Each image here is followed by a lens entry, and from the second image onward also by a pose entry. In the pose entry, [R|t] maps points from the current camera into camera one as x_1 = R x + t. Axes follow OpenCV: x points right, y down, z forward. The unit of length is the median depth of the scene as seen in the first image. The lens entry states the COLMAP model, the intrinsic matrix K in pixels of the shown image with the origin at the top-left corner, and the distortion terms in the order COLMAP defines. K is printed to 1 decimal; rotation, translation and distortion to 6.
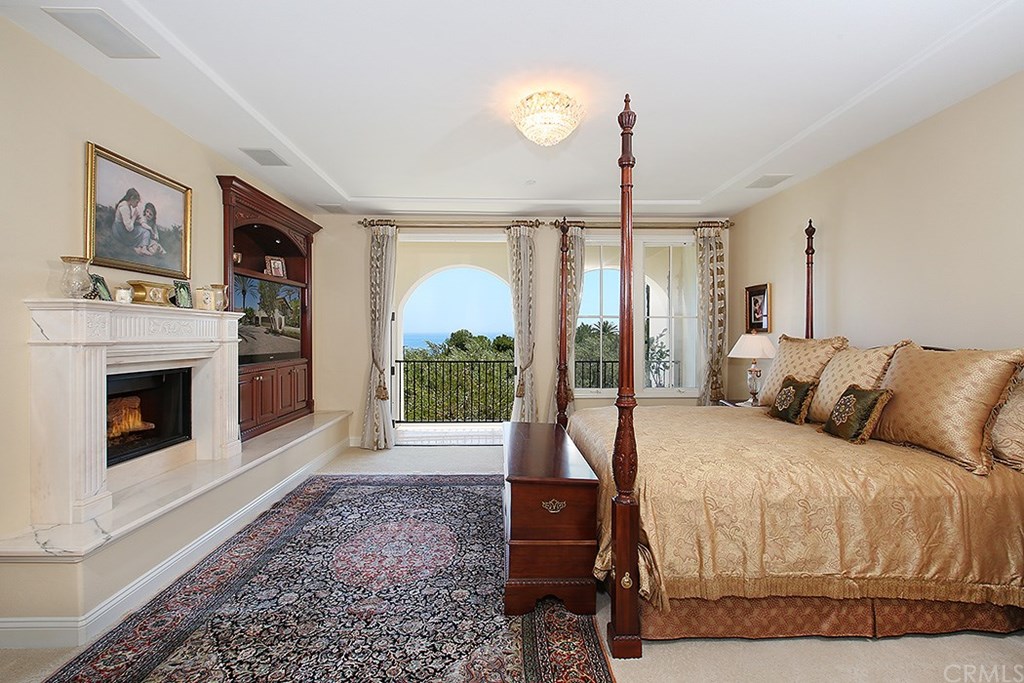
lens RADIAL K [[499.5, 0, 512.1], [0, 499.5, 336.4], [0, 0, 1]] dist [0.000030, -0.000024]
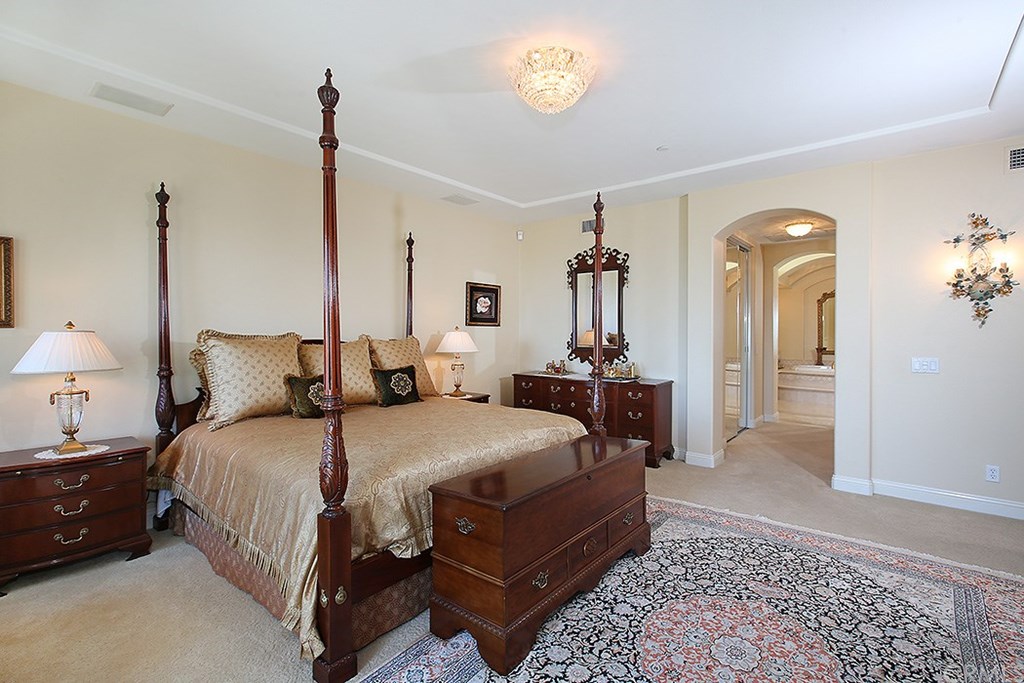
lens RADIAL K [[464.9, 0, 513.1], [0, 464.9, 337.7], [0, 0, 1]] dist [-0.000840, -0.000348]
pose [[-0.762016, -0.012272, 0.647442, -0.470976], [-0.001350, 0.999848, 0.017363, -0.009220], [-0.647557, 0.012356, -0.761917, 1.949673]]
